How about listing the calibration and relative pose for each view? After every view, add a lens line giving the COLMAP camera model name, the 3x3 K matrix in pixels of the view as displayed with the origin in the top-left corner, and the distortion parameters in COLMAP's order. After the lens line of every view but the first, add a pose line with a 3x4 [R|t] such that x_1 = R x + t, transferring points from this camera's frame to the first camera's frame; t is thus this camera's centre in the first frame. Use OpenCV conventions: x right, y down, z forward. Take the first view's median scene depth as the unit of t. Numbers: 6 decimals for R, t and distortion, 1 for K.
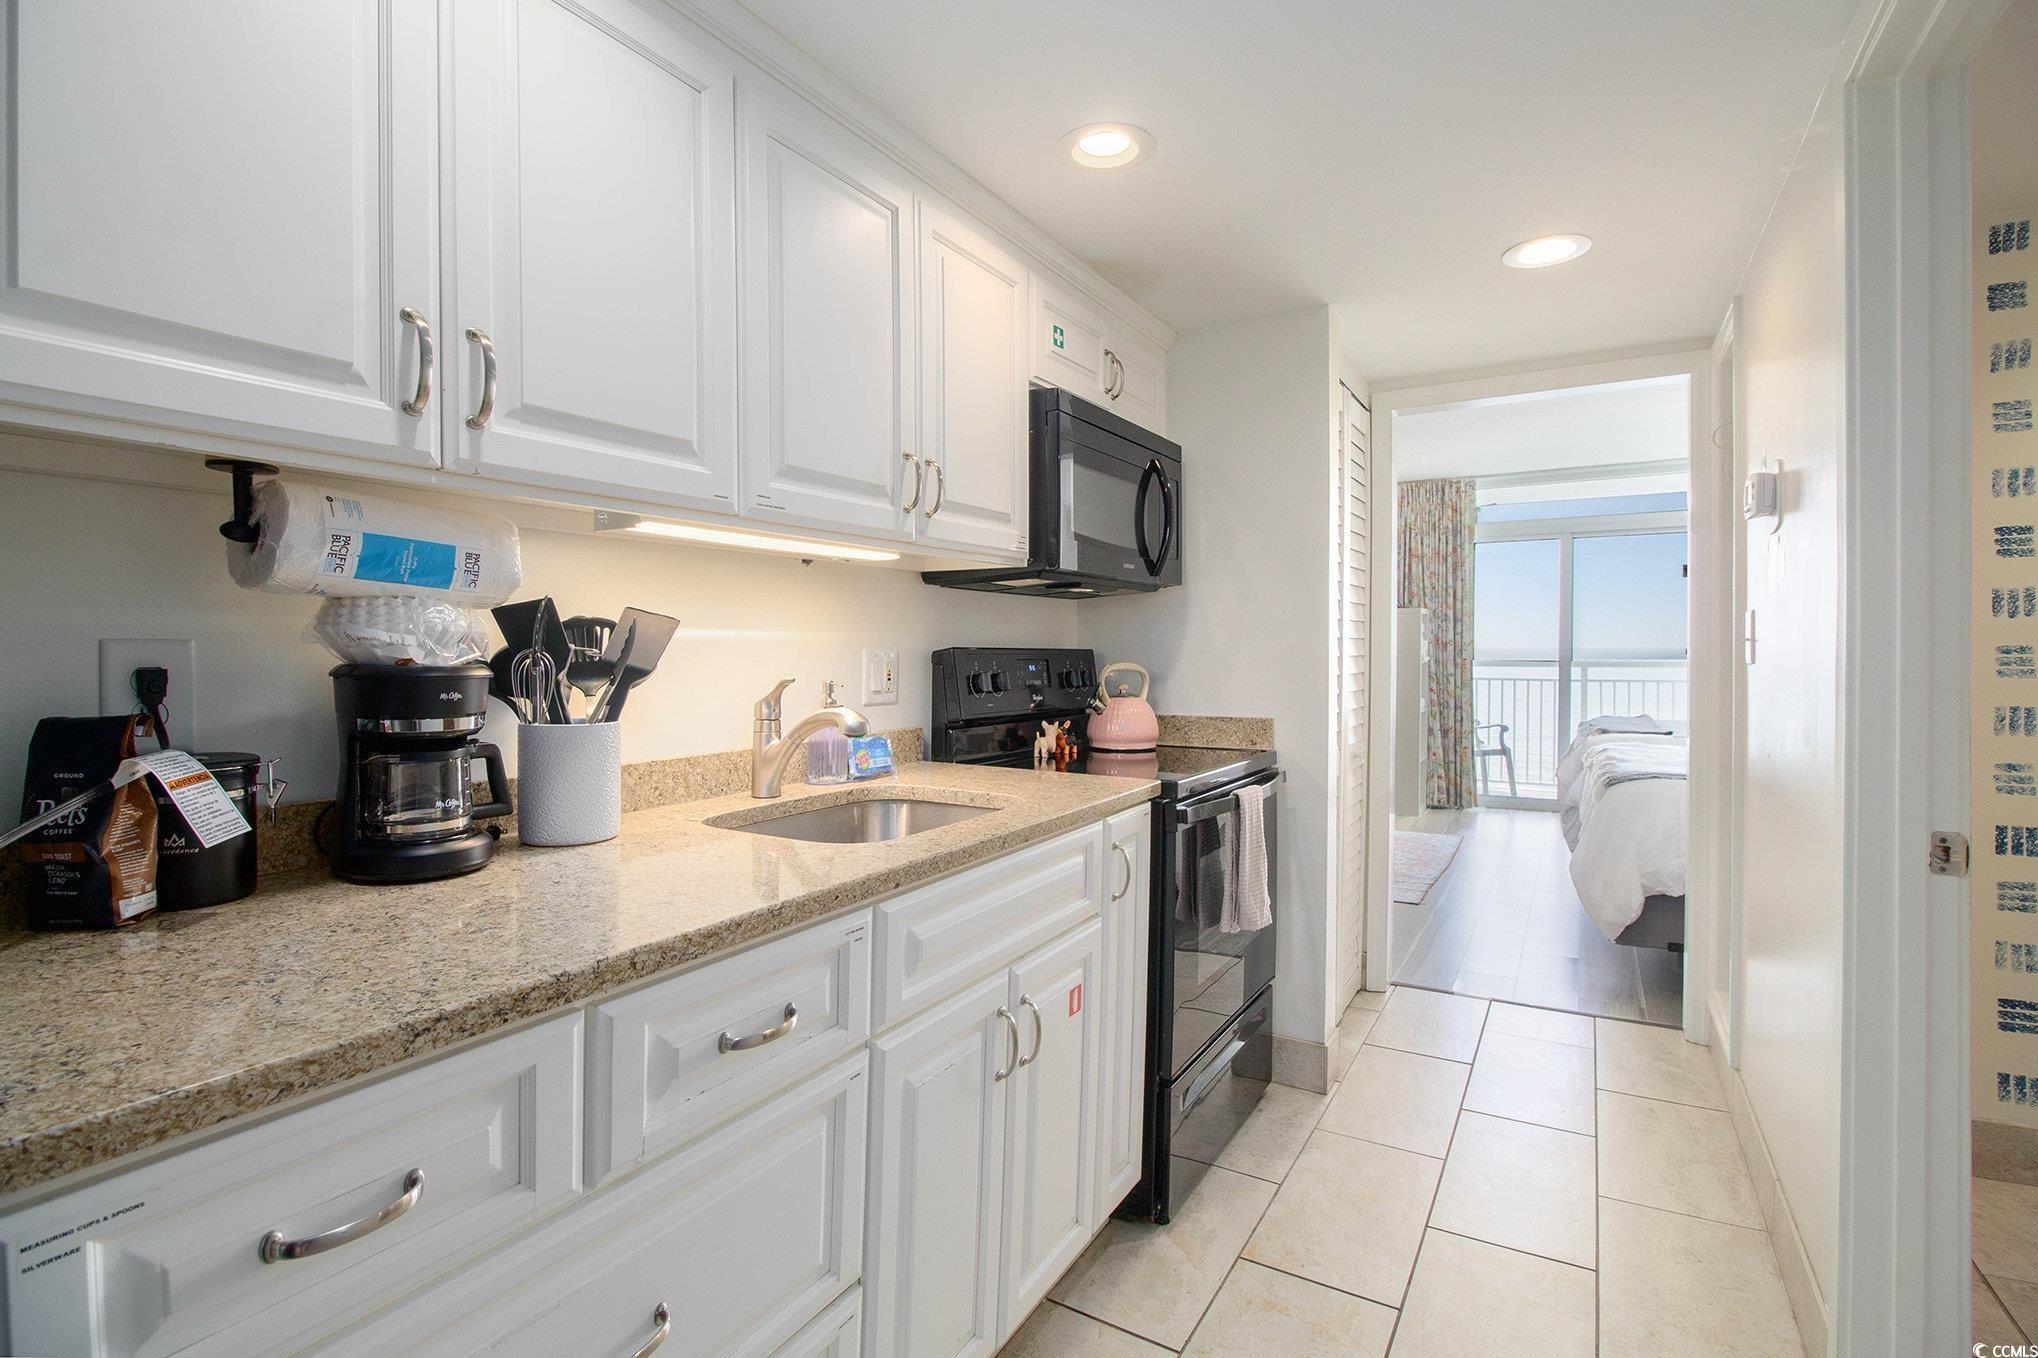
lens RADIAL K [[946.8, 0, 1020.4], [0, 946.8, 653.8], [0, 0, 1]] dist [0.008699, -0.012144]
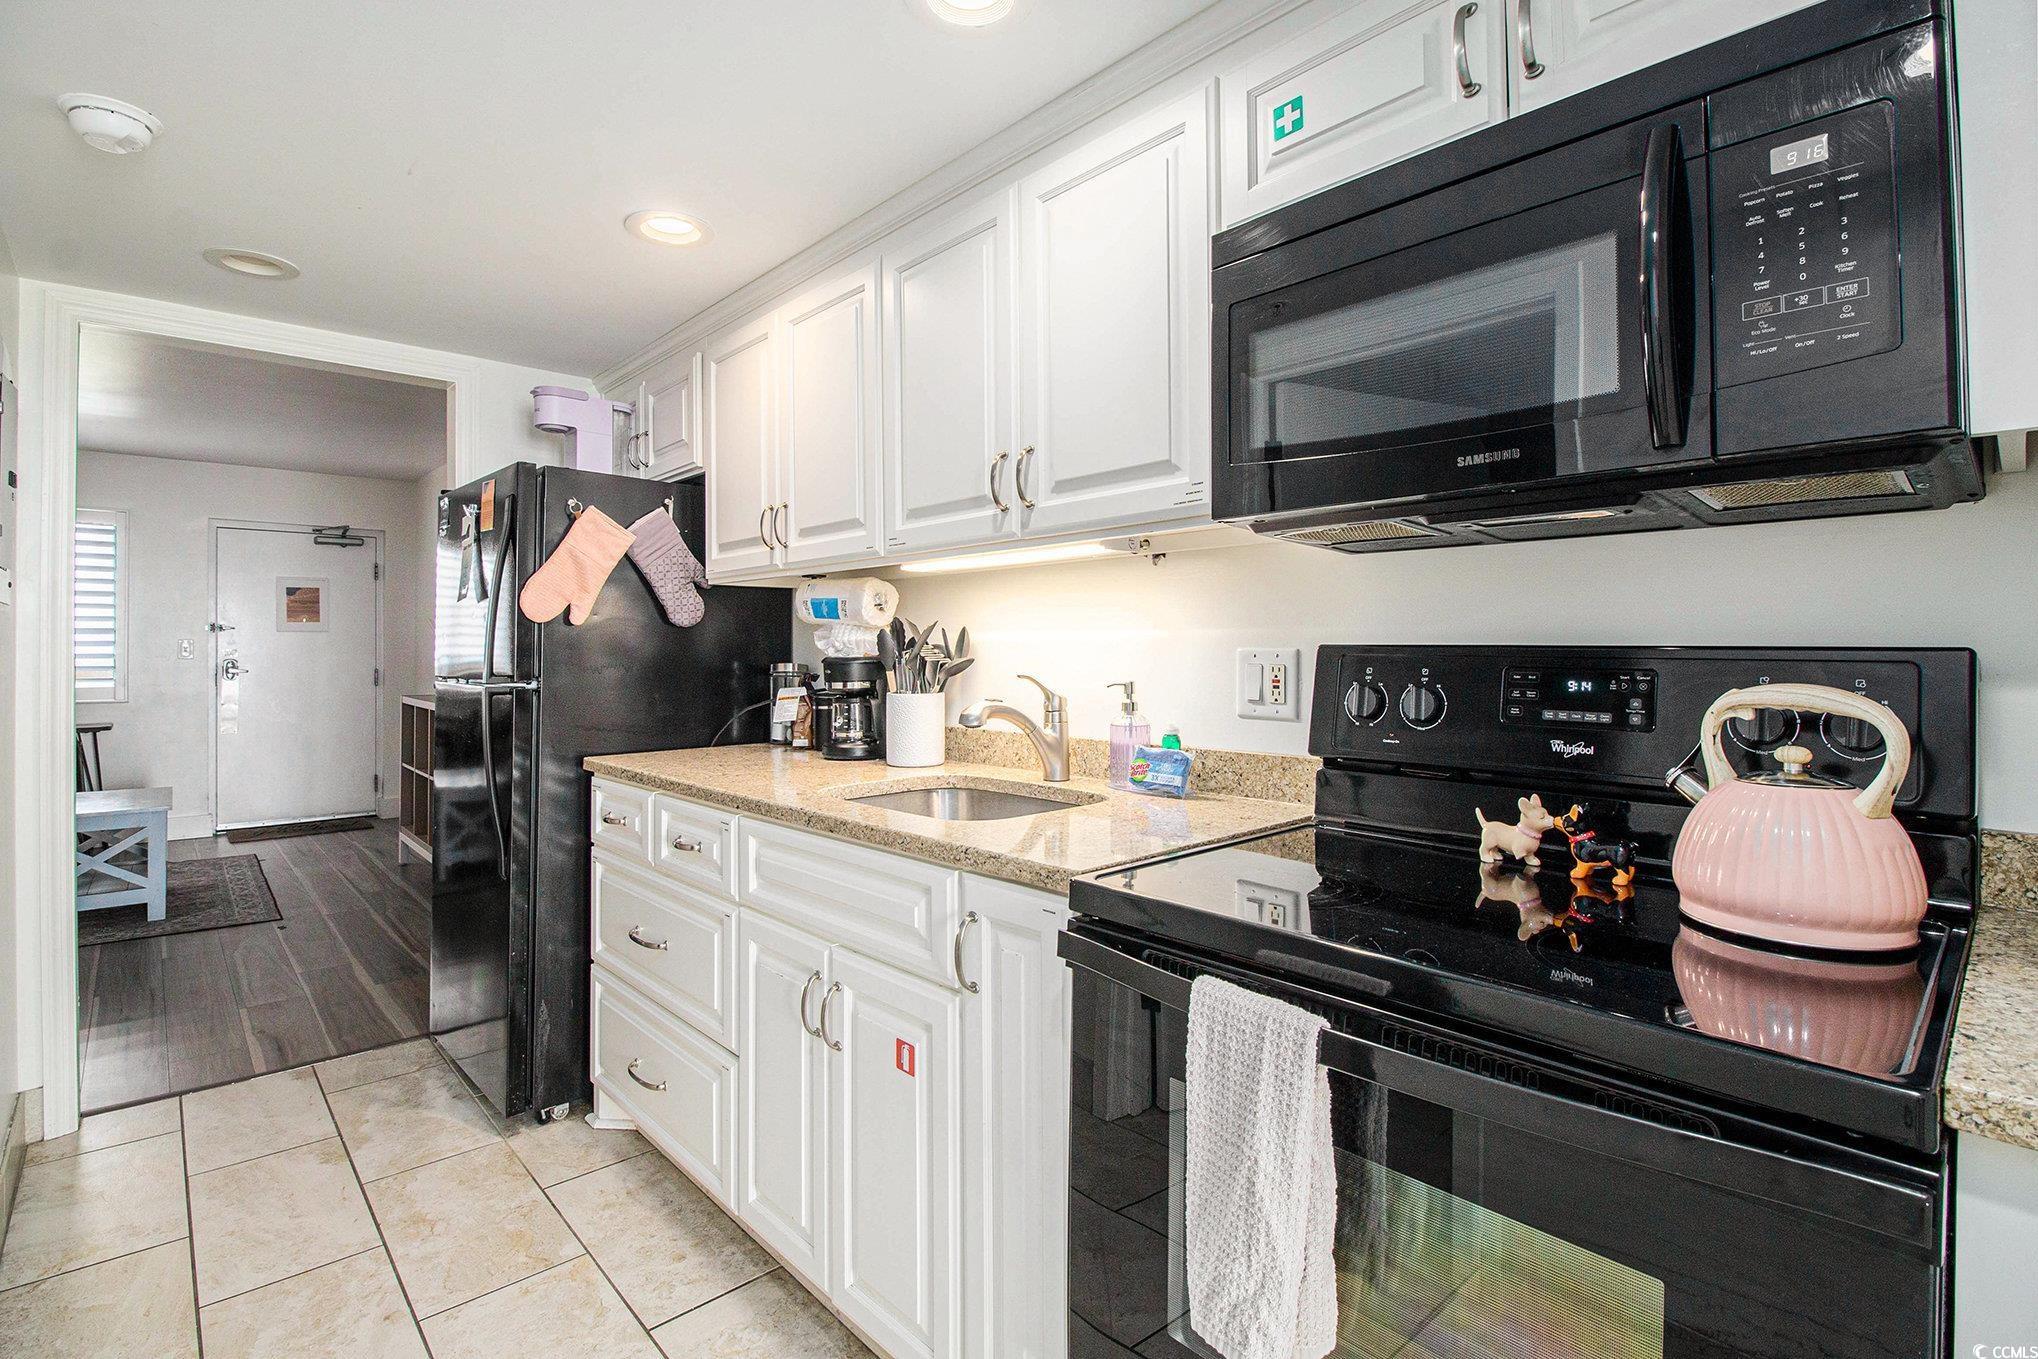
lens RADIAL K [[929.6, 0, 1060.2], [0, 929.6, 642.1], [0, 0, 1]] dist [0.006821, -0.010580]
pose [[-0.246285, -0.012998, -0.969110, 0.819357], [-0.007418, 0.999906, -0.011525, -0.000433], [0.969169, 0.004350, -0.246358, 1.302927]]
